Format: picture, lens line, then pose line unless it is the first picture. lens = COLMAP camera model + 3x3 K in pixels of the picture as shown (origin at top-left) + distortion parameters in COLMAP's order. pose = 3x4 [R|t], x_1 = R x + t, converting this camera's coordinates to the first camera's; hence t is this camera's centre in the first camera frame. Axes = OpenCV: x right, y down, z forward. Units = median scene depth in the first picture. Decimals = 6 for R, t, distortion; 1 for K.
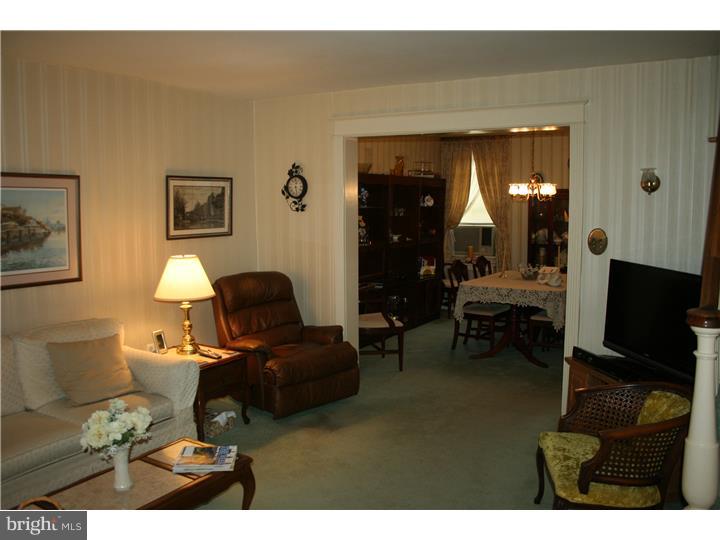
lens RADIAL K [[632.2, 0, 360.0], [0, 632.2, 270.0], [0, 0, 1]] dist [-0.117142, 0.107574]
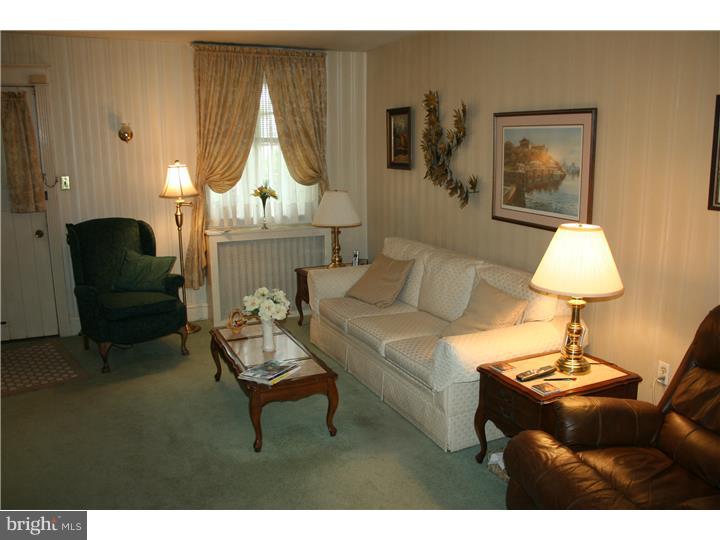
lens RADIAL K [[632.2, 0, 360.0], [0, 632.2, 270.0], [0, 0, 1]] dist [-0.117142, 0.107574]
pose [[-0.562304, 0.169710, -0.809328, 0.409683], [-0.079436, 0.963102, 0.257146, -0.134761], [0.823106, 0.208884, -0.528075, 1.238642]]
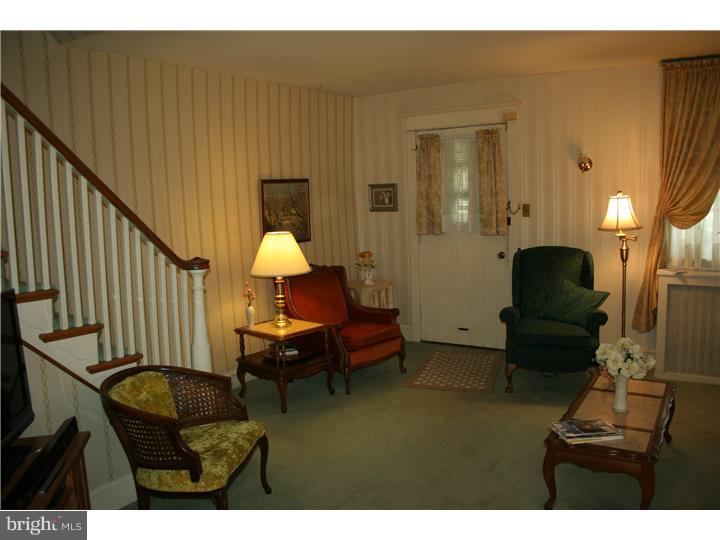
lens RADIAL K [[632.2, 0, 360.0], [0, 632.2, 270.0], [0, 0, 1]] dist [-0.117142, 0.107574]
pose [[-0.999529, 0.028749, 0.010779, 0.052364], [0.030487, 0.970923, 0.237442, -0.142887], [-0.003639, 0.237659, -0.971342, 1.396640]]
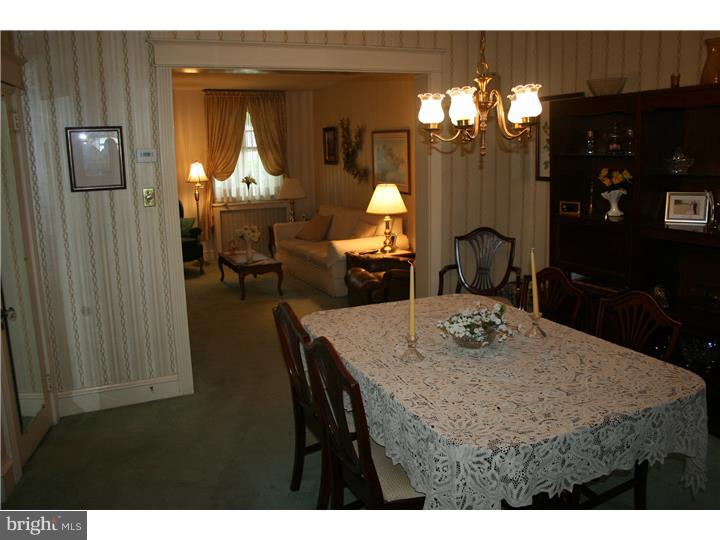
lens RADIAL K [[632.2, 0, 360.0], [0, 632.2, 270.0], [0, 0, 1]] dist [-0.117142, 0.107574]
pose [[-0.552226, 0.171646, -0.815833, 1.041699], [-0.066556, 0.966376, 0.248370, -0.200691], [0.831033, 0.191455, -0.522234, 1.860045]]
